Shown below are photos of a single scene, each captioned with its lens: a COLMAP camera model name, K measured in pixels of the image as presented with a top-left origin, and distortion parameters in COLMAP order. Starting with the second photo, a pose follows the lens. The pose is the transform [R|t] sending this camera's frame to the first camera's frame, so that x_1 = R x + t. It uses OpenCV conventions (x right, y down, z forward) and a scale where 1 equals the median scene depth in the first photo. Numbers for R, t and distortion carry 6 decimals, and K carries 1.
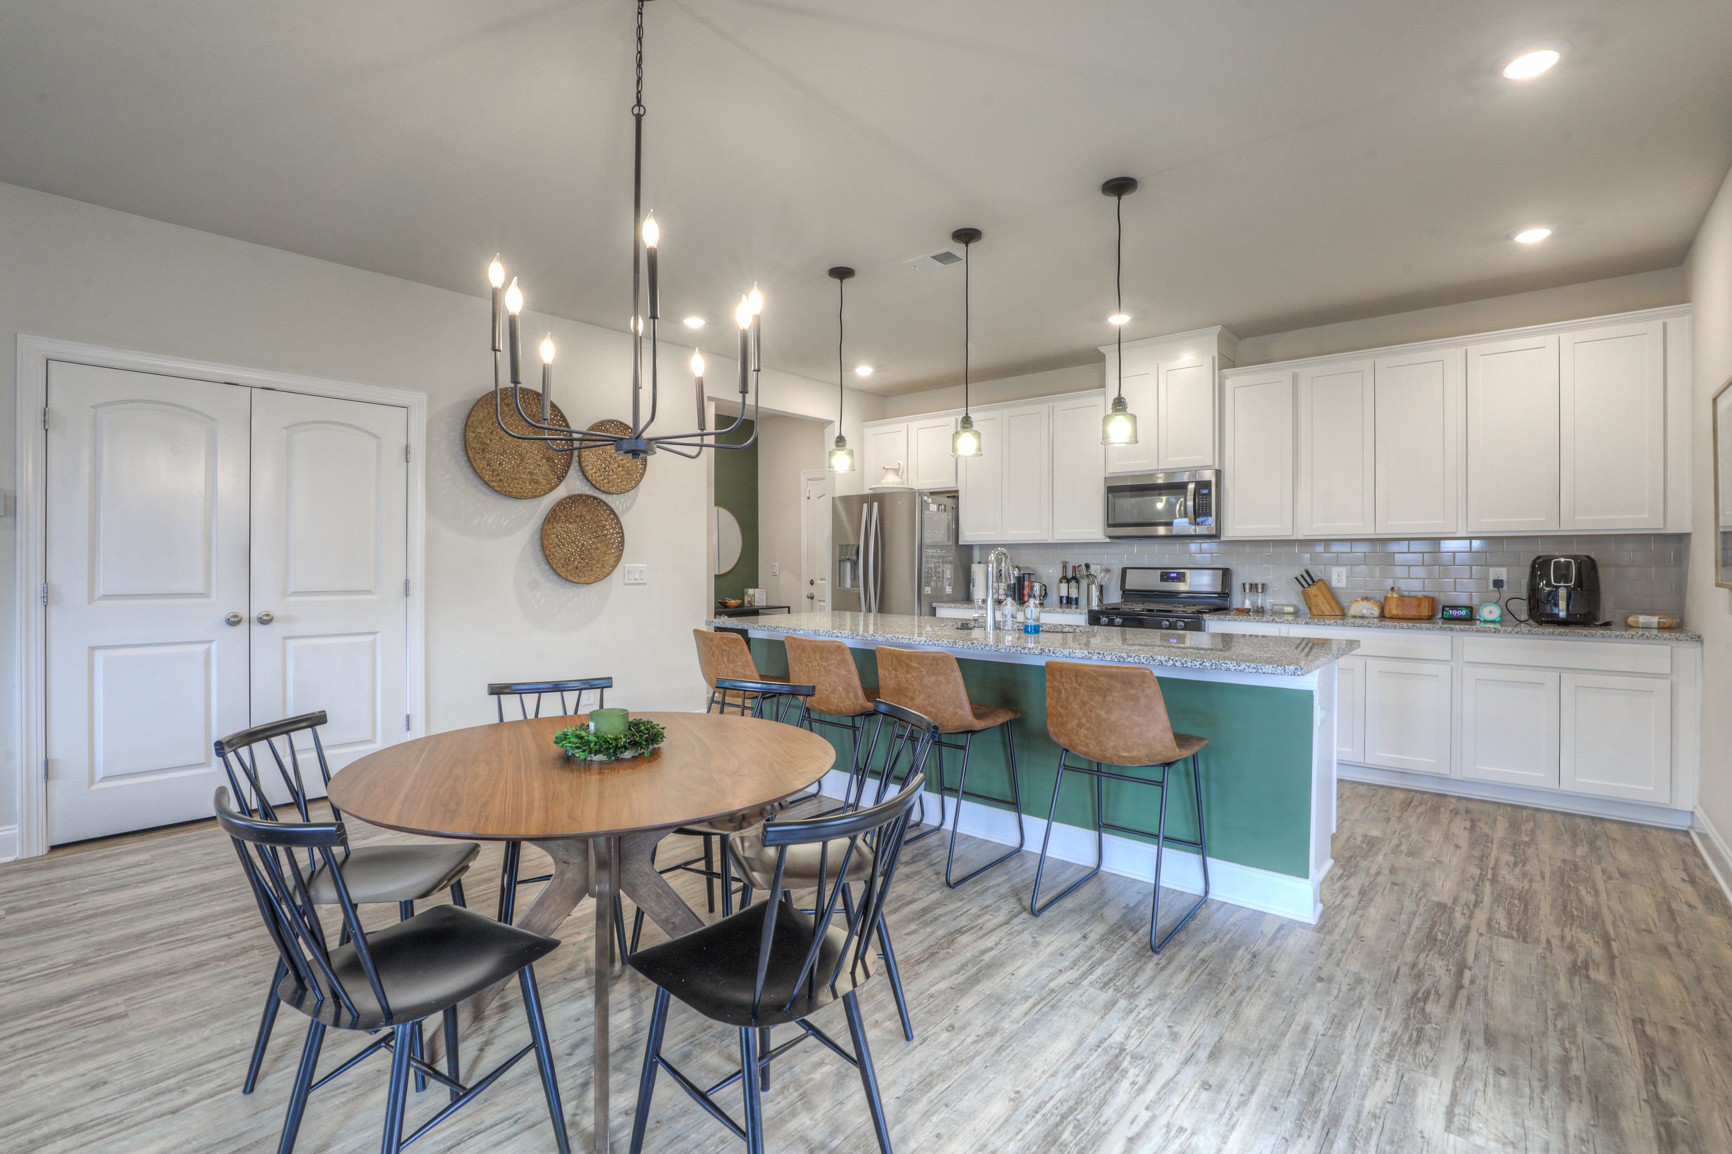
lens RADIAL K [[803.3, 0, 869.1], [0, 803.3, 565.6], [0, 0, 1]] dist [-0.035391, 0.005561]
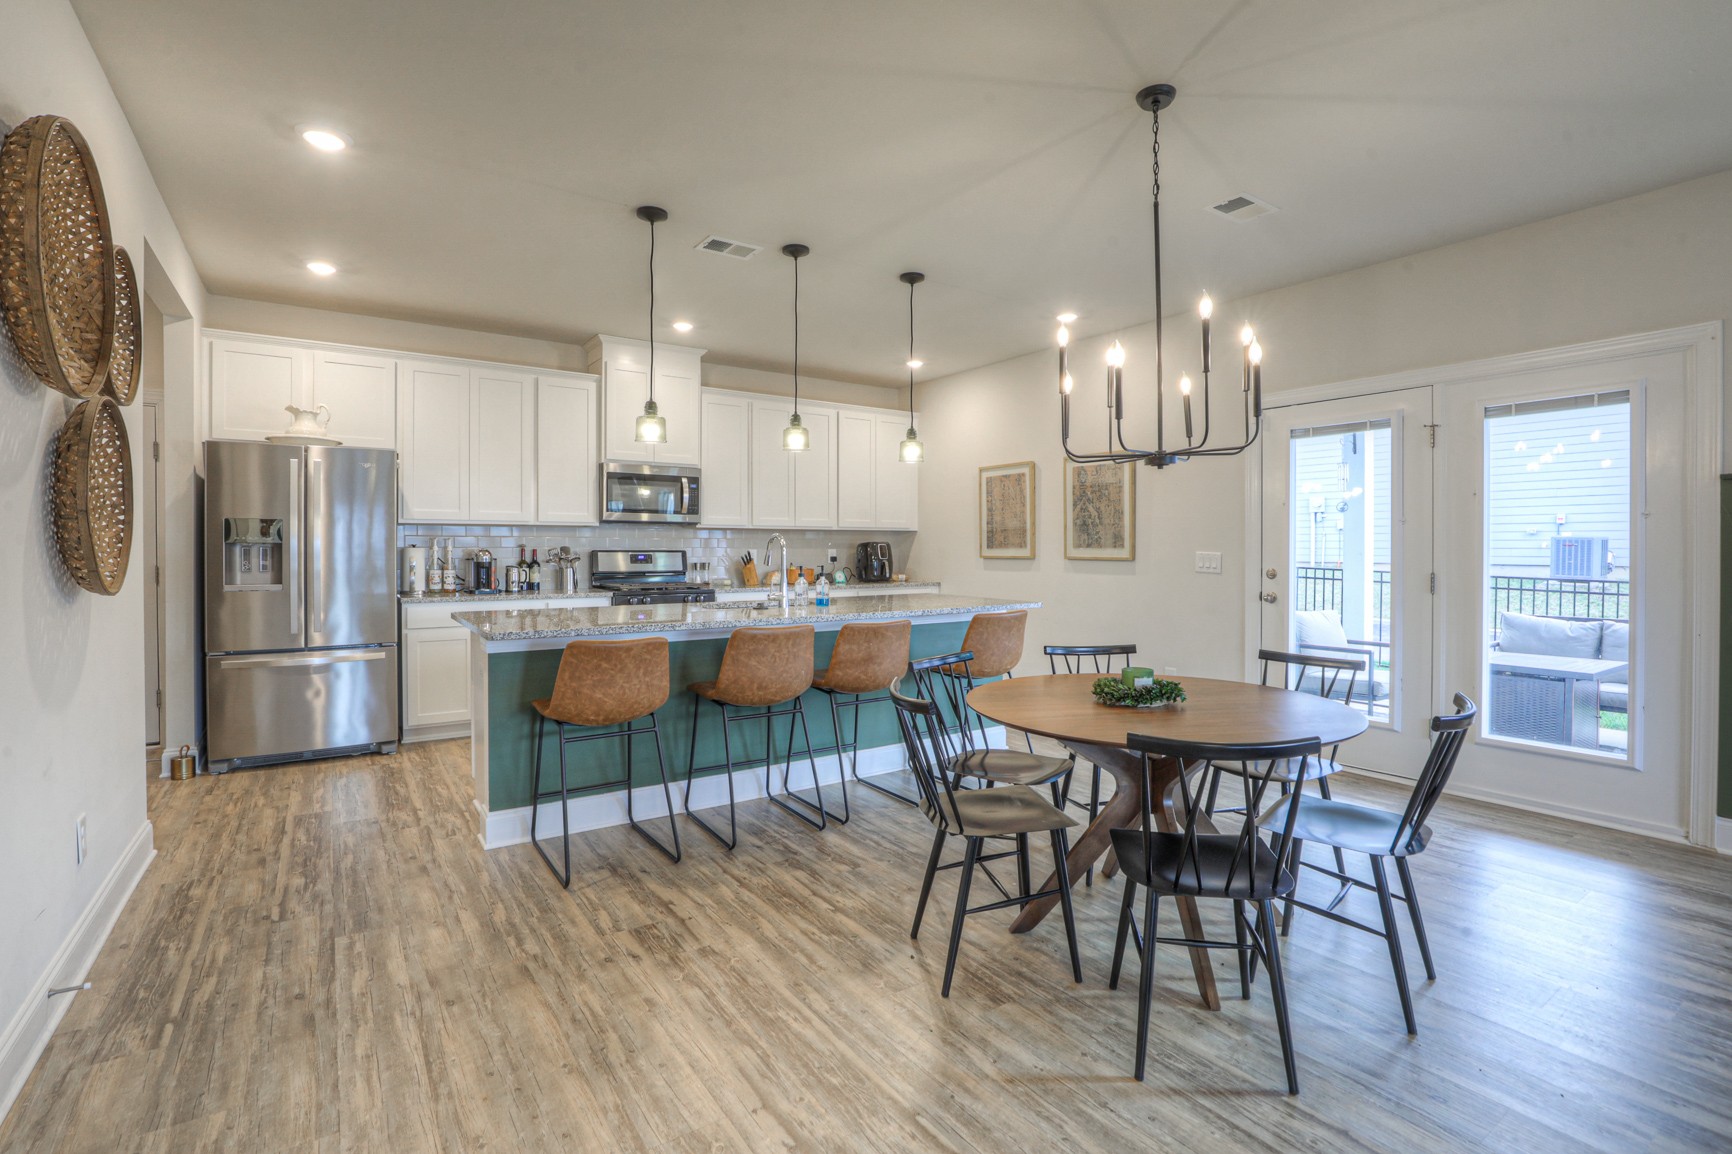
lens RADIAL K [[803.3, 0, 866.8], [0, 803.3, 554.3], [0, 0, 1]] dist [-0.035391, 0.005561]
pose [[0.222947, -0.011731, 0.974760, -0.676464], [0.003167, 0.999931, 0.011310, -0.004165], [-0.974825, 0.000565, 0.222969, 0.475053]]
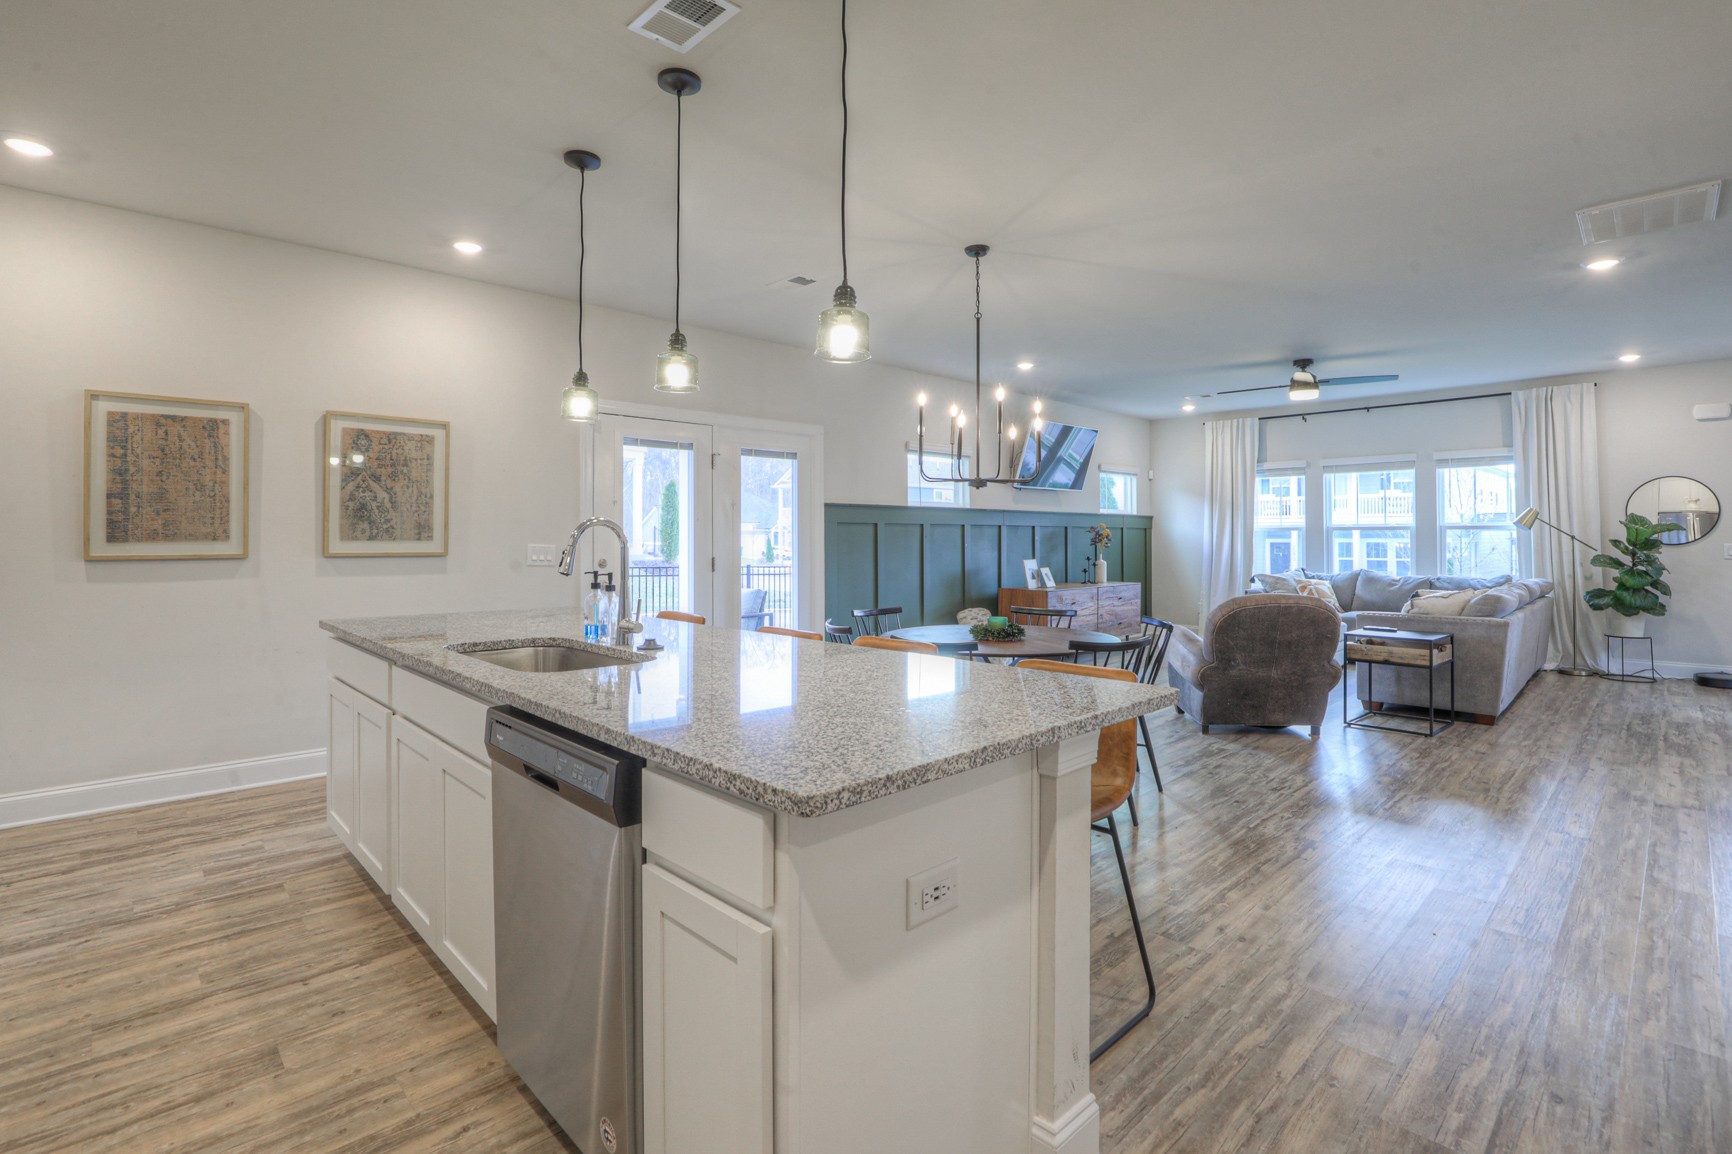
lens RADIAL K [[803.3, 0, 847.8], [0, 803.3, 529.6], [0, 0, 1]] dist [-0.035391, 0.005561]
pose [[-0.997463, -0.002037, 0.071162, -0.070796], [-0.002591, 0.999967, -0.007690, -0.005902], [-0.071144, -0.007855, -0.997435, 1.203833]]
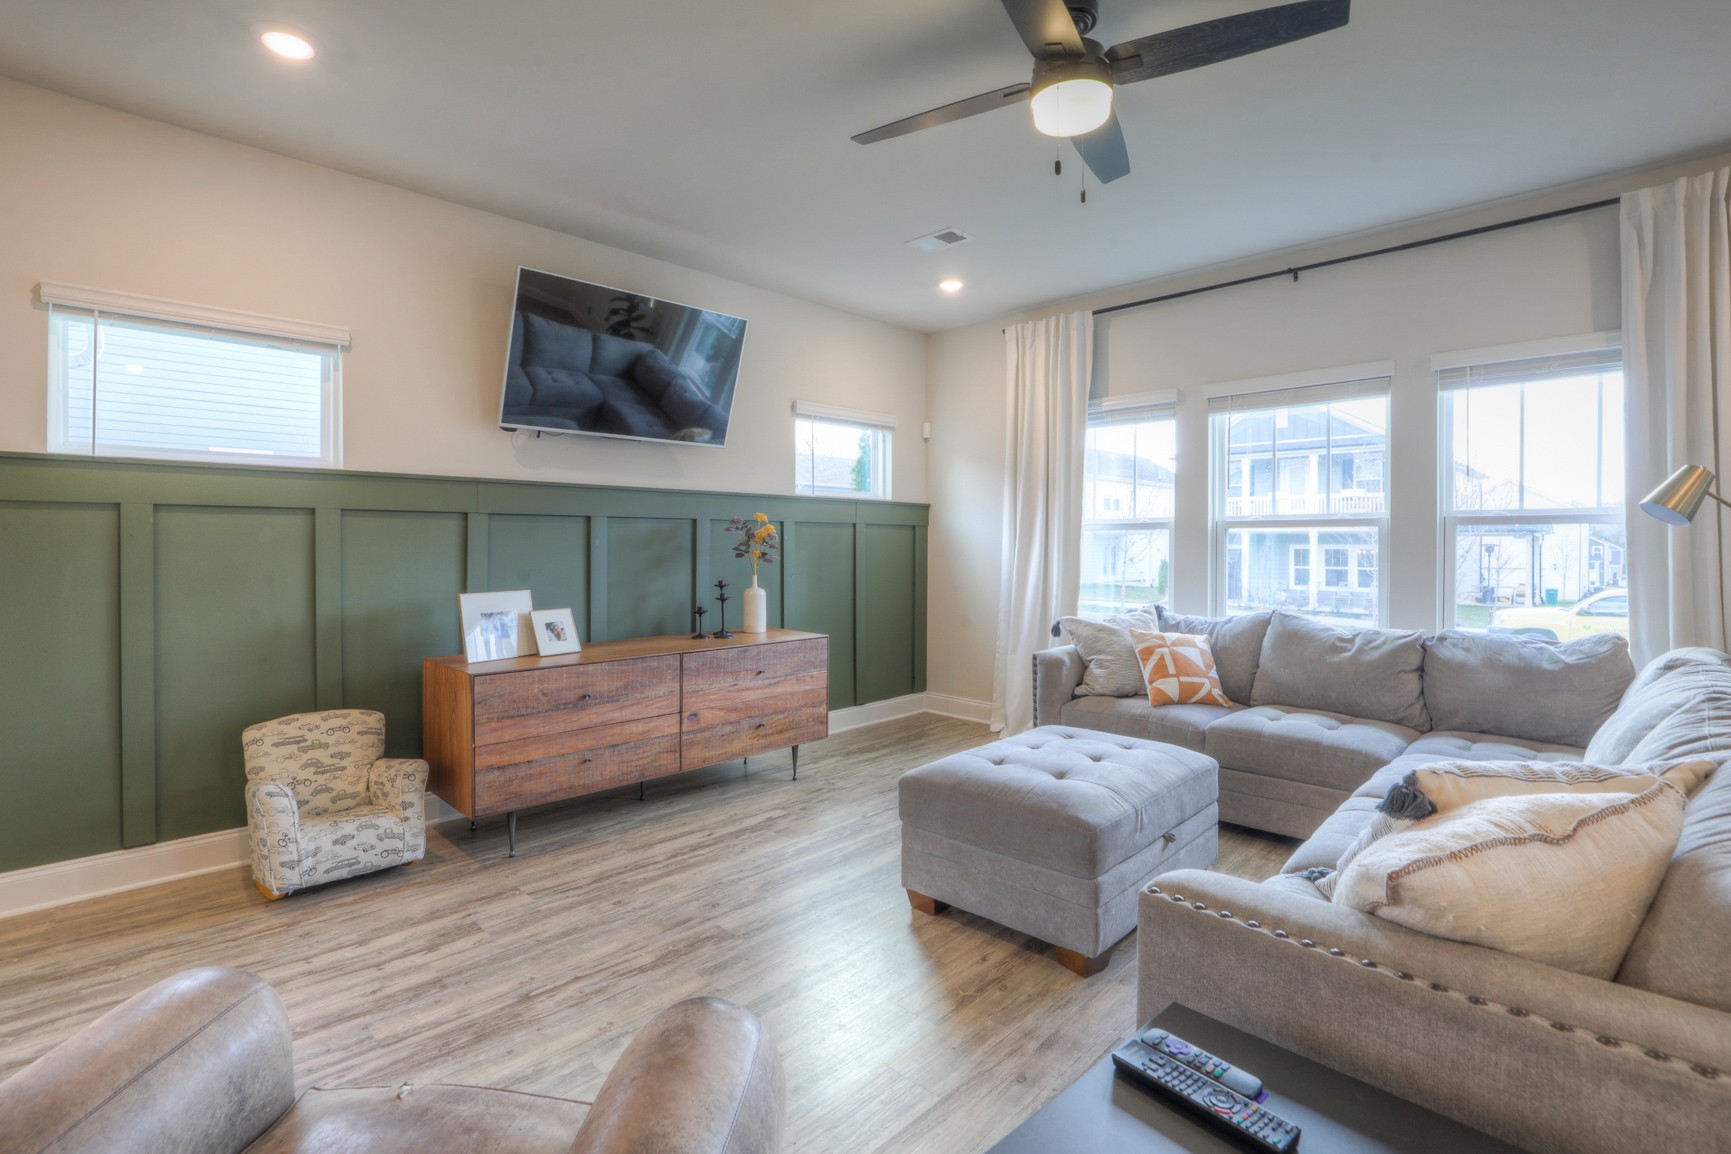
lens RADIAL K [[802.9, 0, 854.7], [0, 802.9, 553.2], [0, 0, 1]] dist [-0.035391, 0.005561]
pose [[-0.999466, -0.004175, 0.032396, -0.616603], [-0.003705, 0.999887, 0.014537, -0.003828], [-0.032453, 0.014409, -0.999369, 0.300036]]
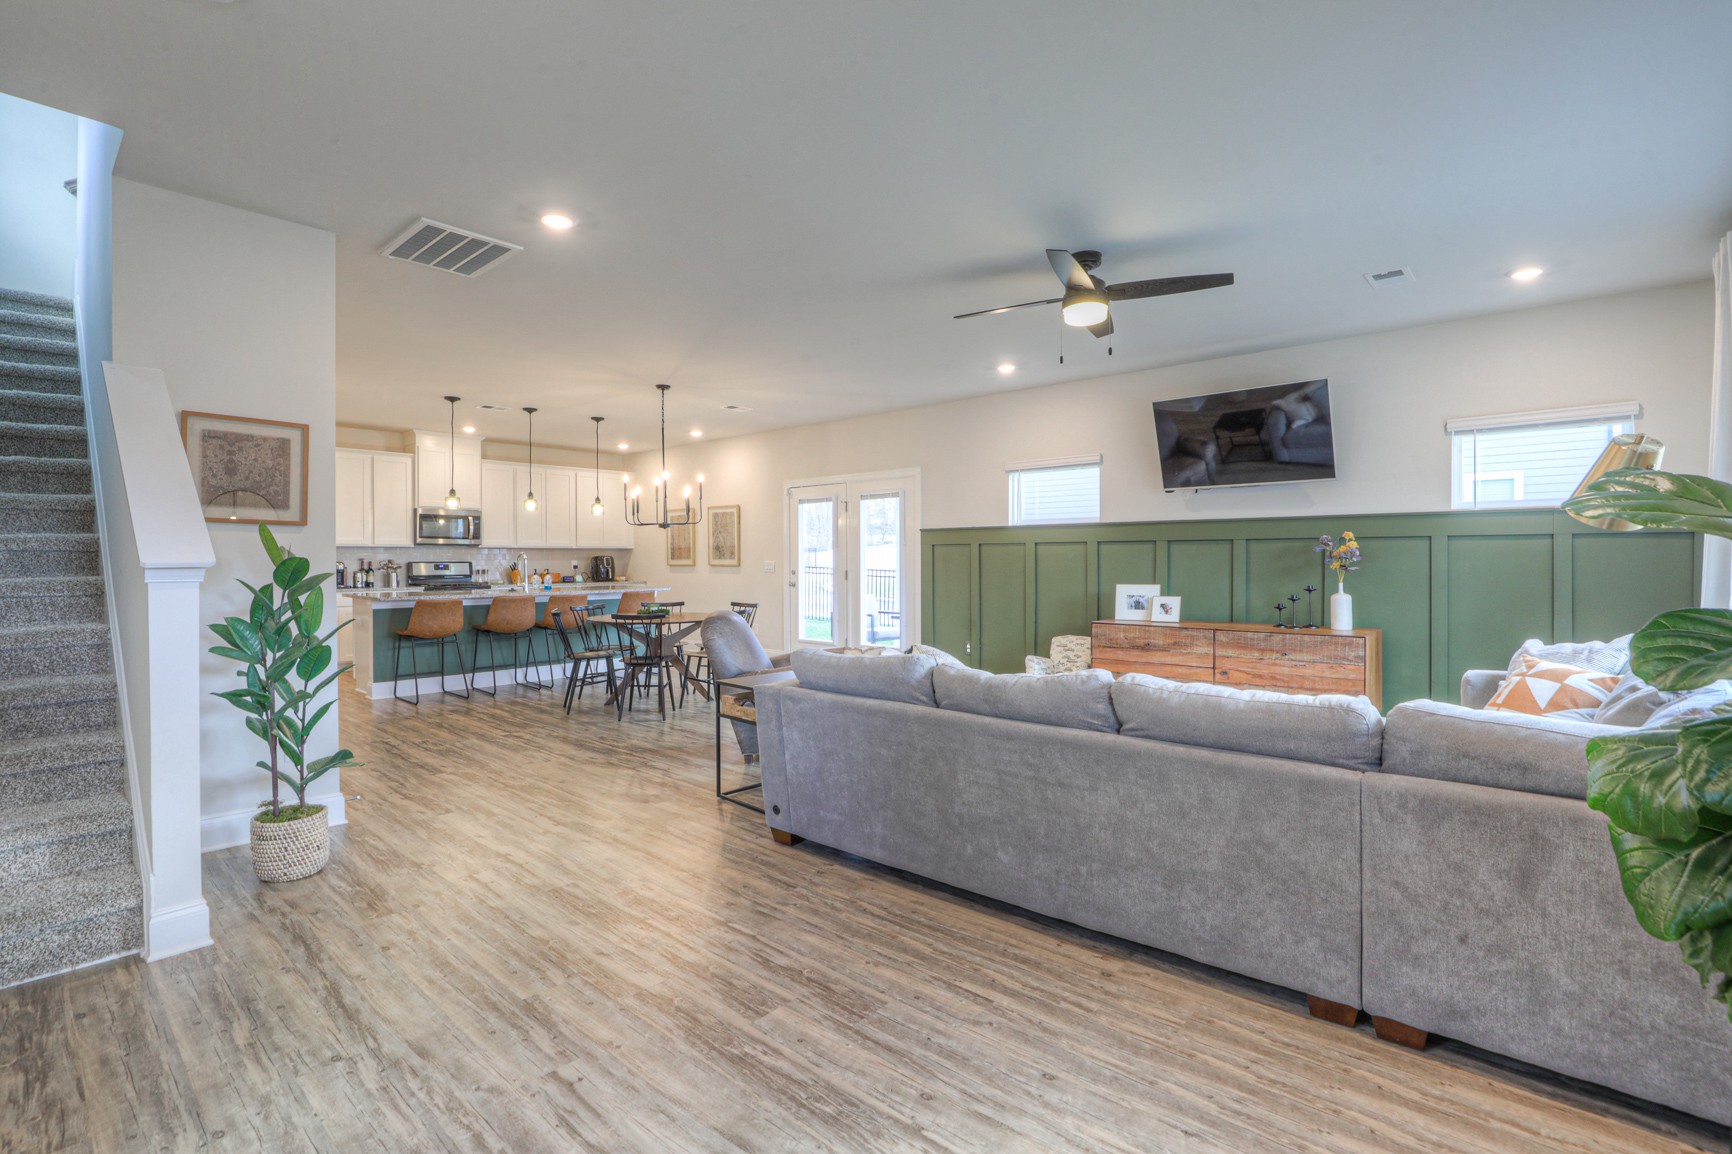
lens RADIAL K [[803.3, 0, 872.5], [0, 803.3, 564.8], [0, 0, 1]] dist [-0.035391, 0.005561]
pose [[-0.017298, -0.012058, 0.999778, -1.481832], [0.005768, 0.999909, 0.012159, -0.007586], [-0.999834, 0.005977, -0.017227, 0.084062]]
